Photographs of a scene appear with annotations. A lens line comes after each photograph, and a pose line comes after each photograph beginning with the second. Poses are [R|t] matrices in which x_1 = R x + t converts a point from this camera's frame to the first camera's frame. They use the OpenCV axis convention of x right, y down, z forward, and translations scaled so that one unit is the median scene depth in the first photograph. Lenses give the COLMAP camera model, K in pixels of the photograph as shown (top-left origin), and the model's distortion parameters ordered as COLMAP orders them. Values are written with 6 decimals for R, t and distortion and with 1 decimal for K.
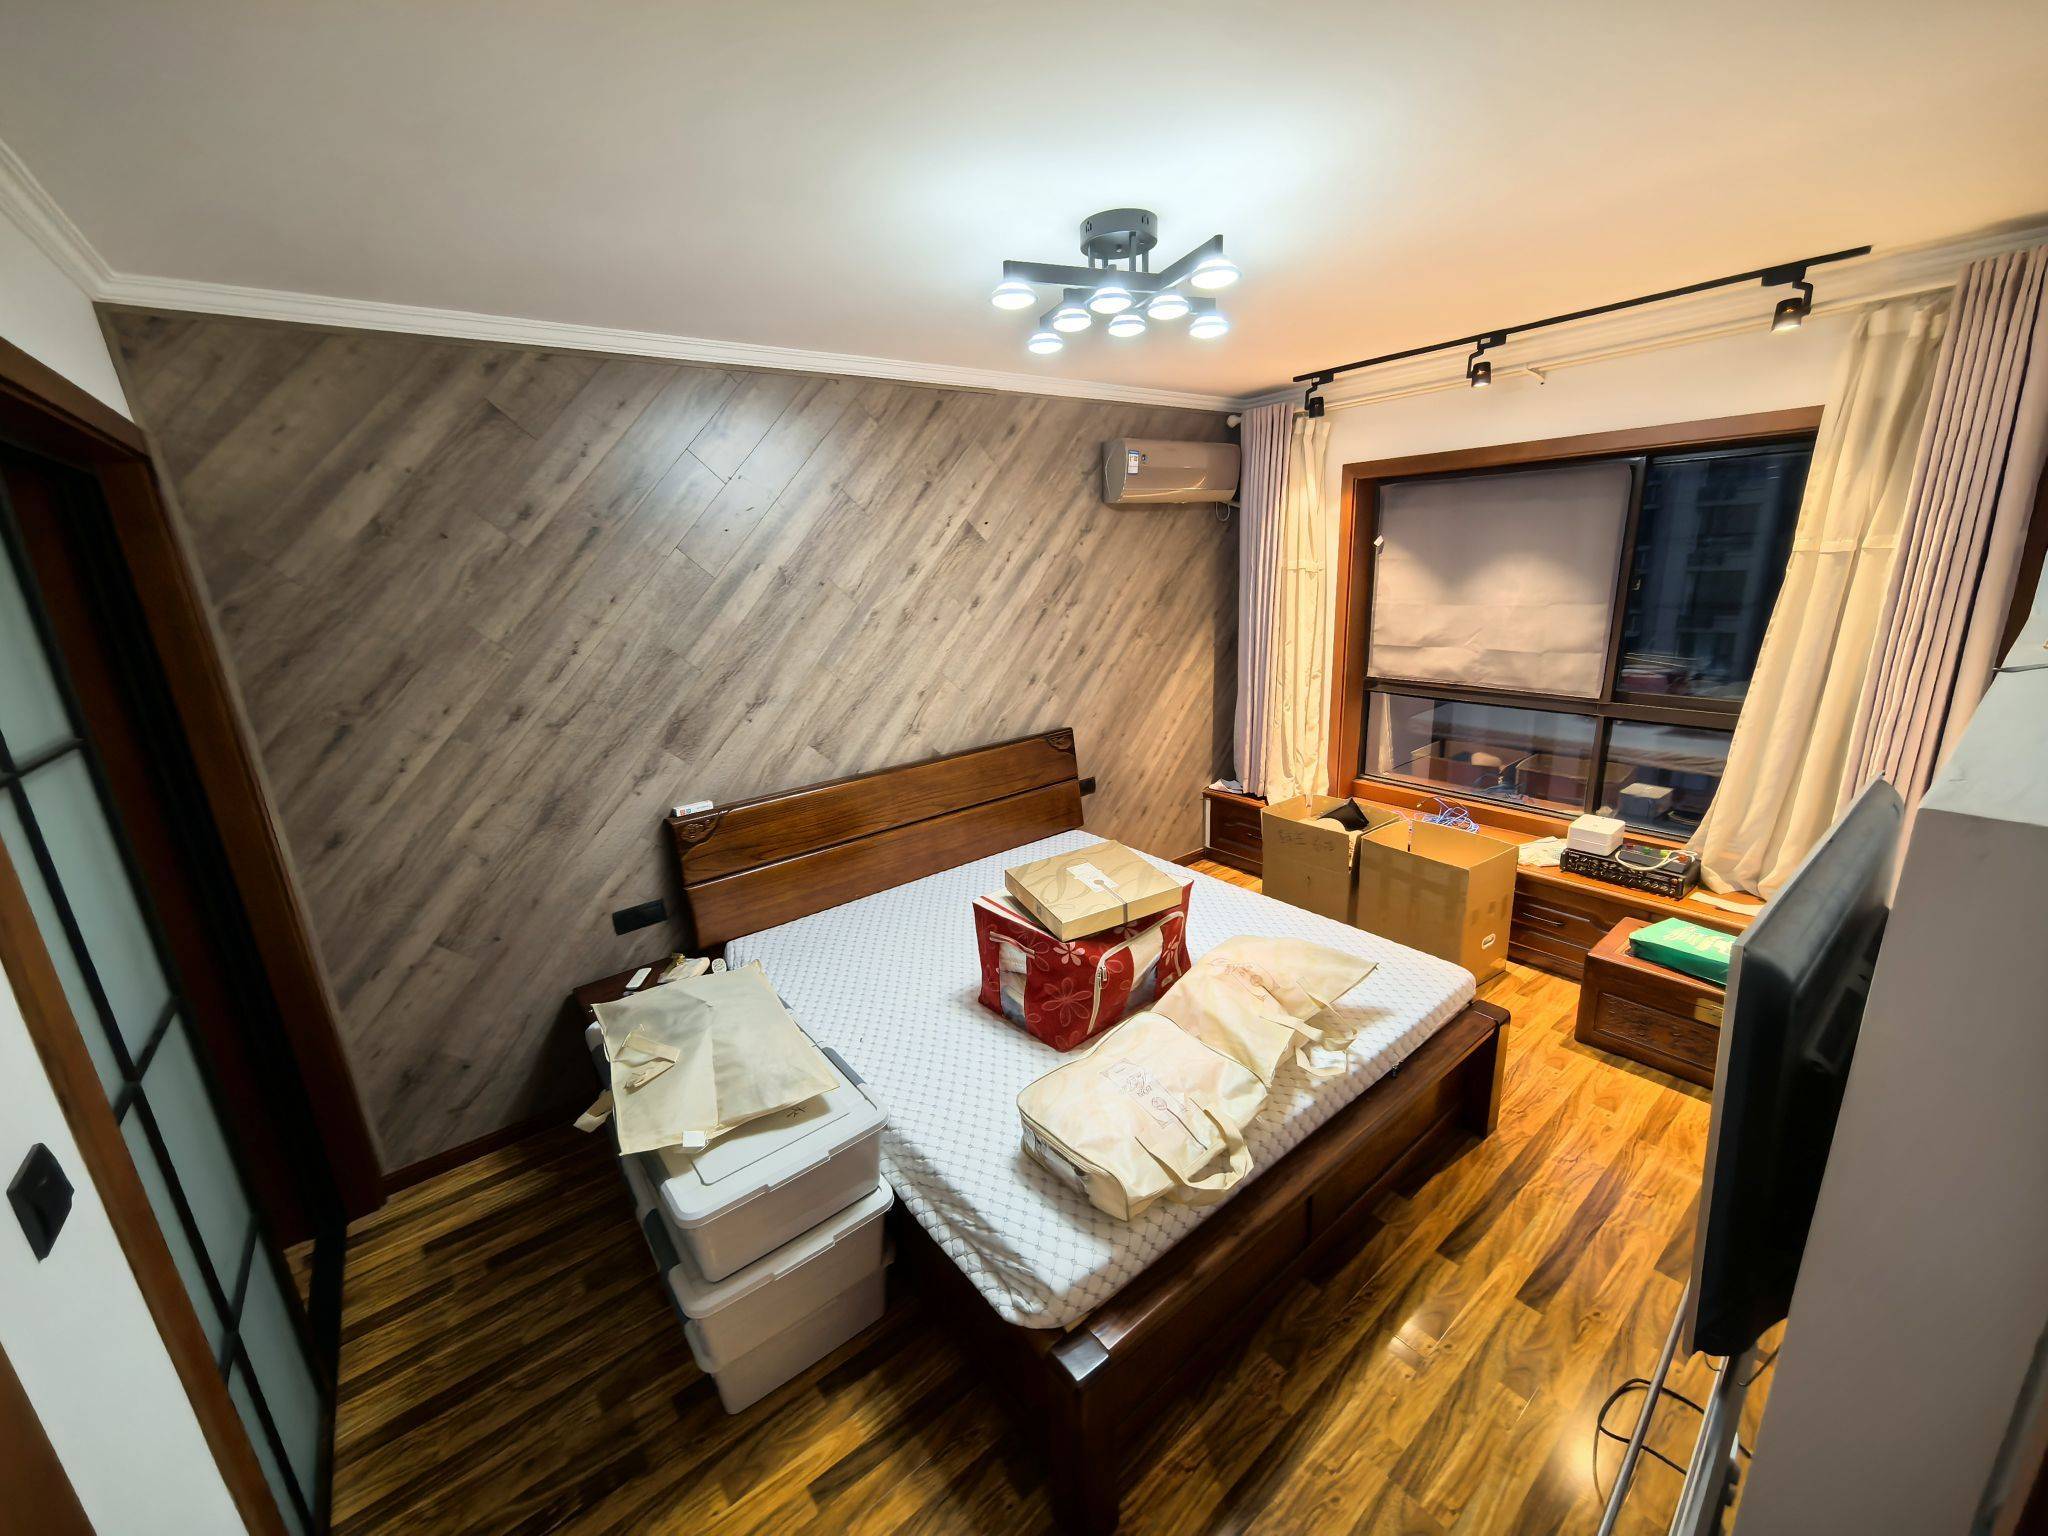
lens RADIAL K [[798.9, 0, 997.1], [0, 798.9, 770.6], [0, 0, 1]] dist [0.005723, -0.001347]
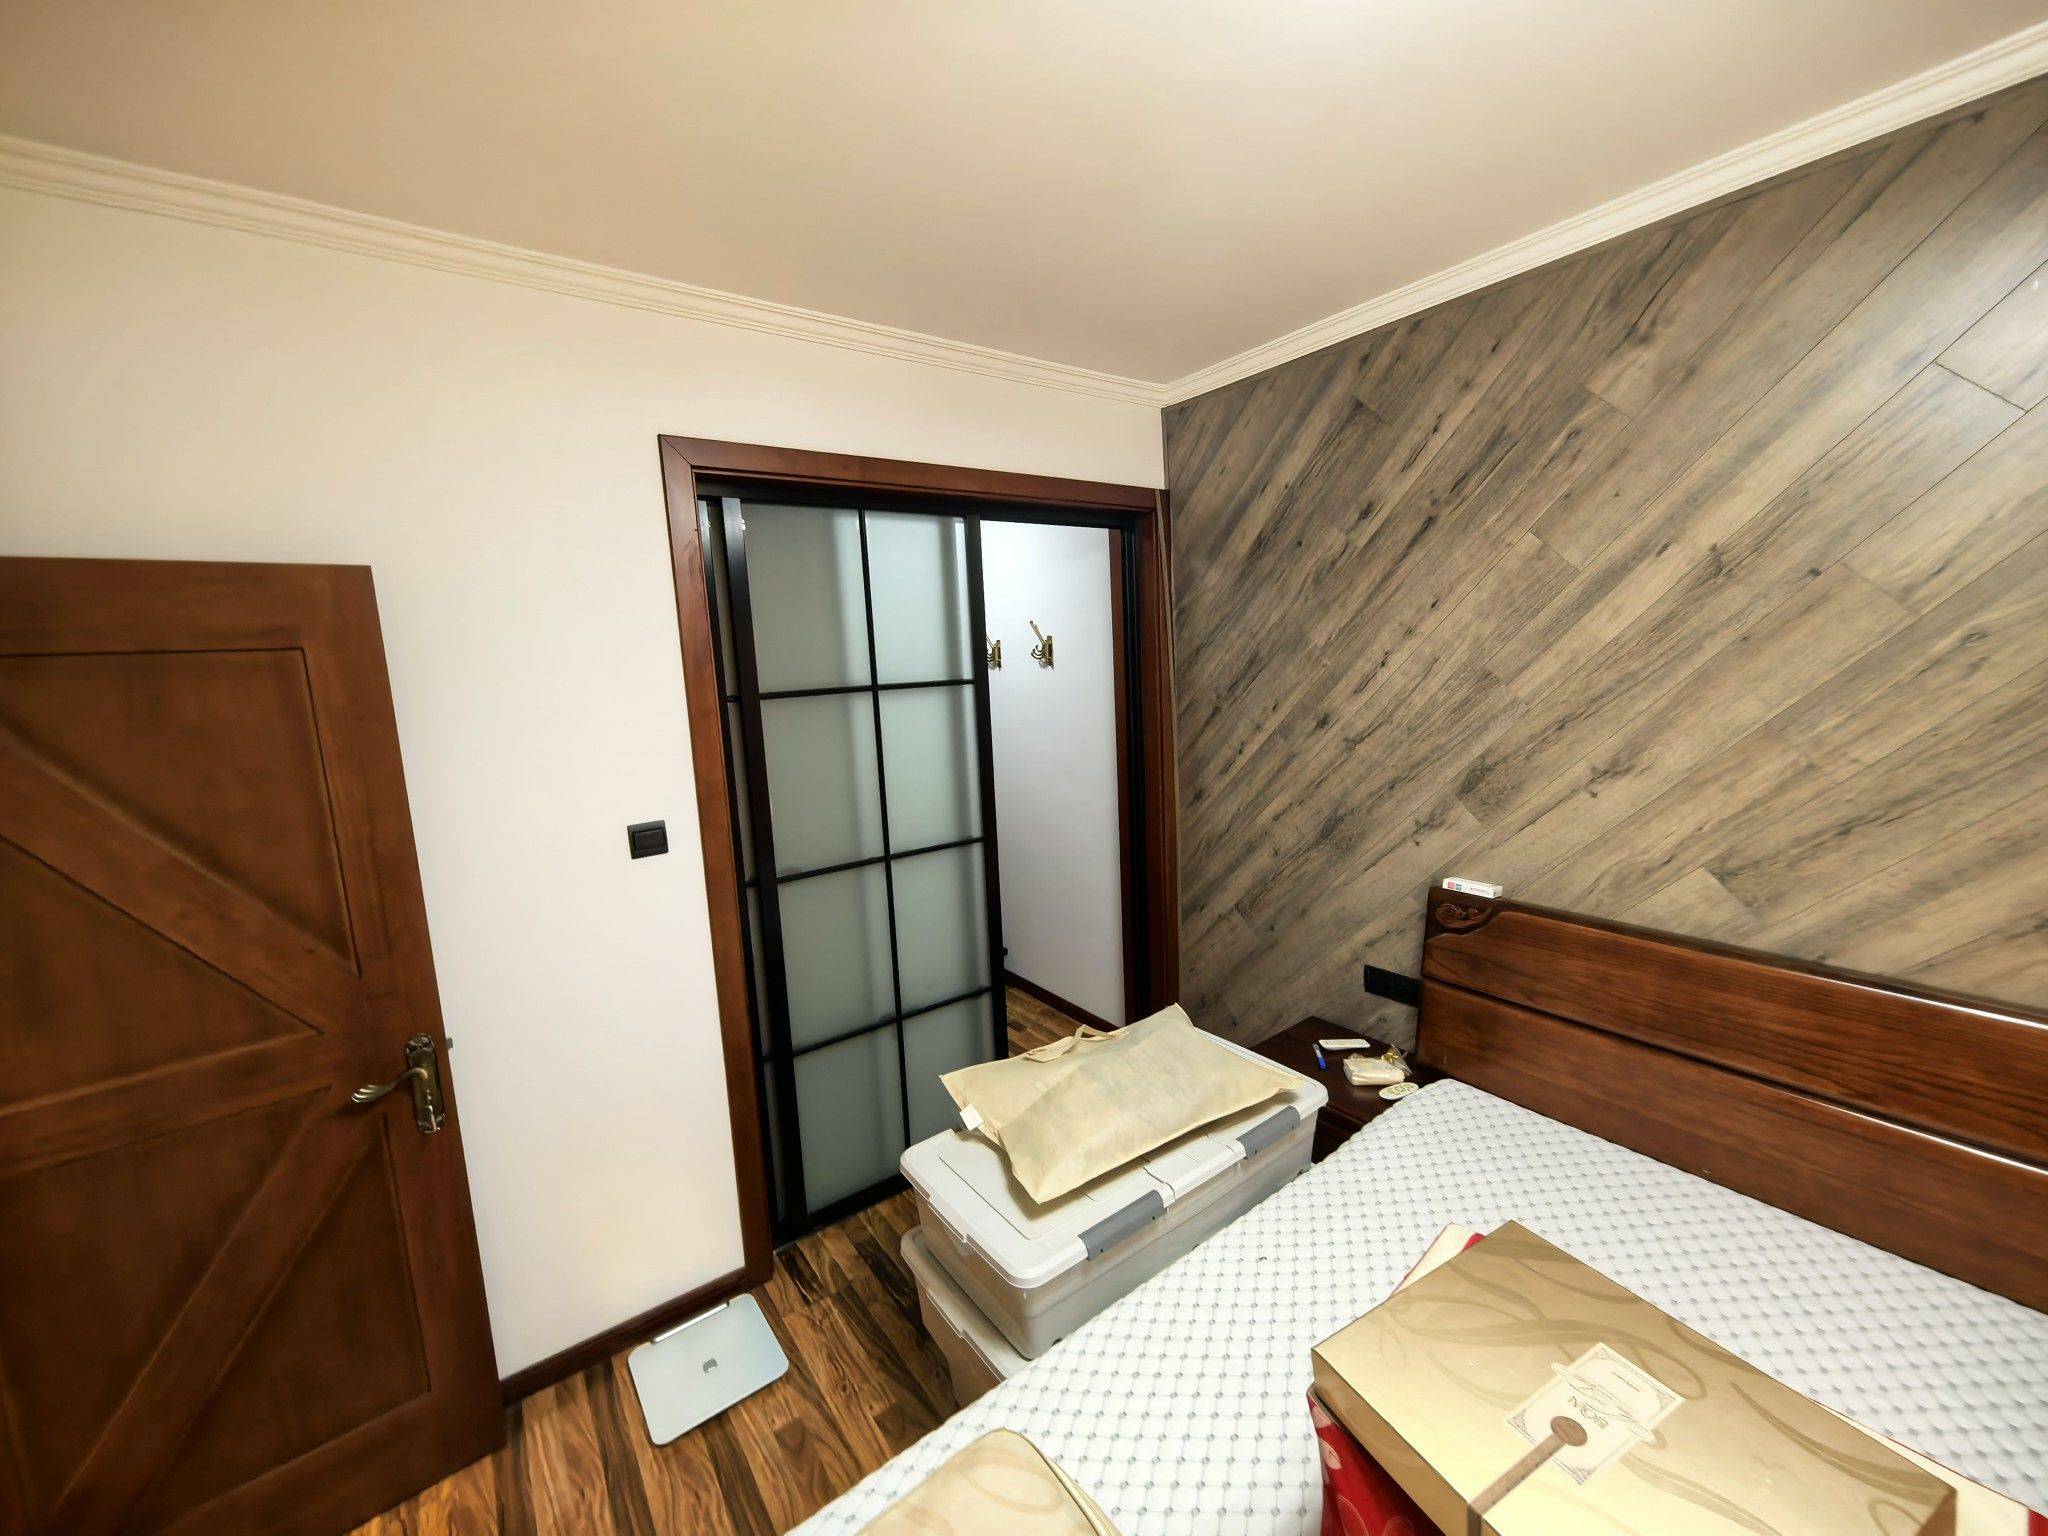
lens RADIAL K [[798.9, 0, 1013.6], [0, 798.9, 765.3], [0, 0, 1]] dist [0.005723, -0.001347]
pose [[-0.026835, 0.202165, -0.978984, 0.365907], [-0.204663, 0.957480, 0.203334, -0.137971], [0.978465, 0.205819, 0.015682, 0.616611]]
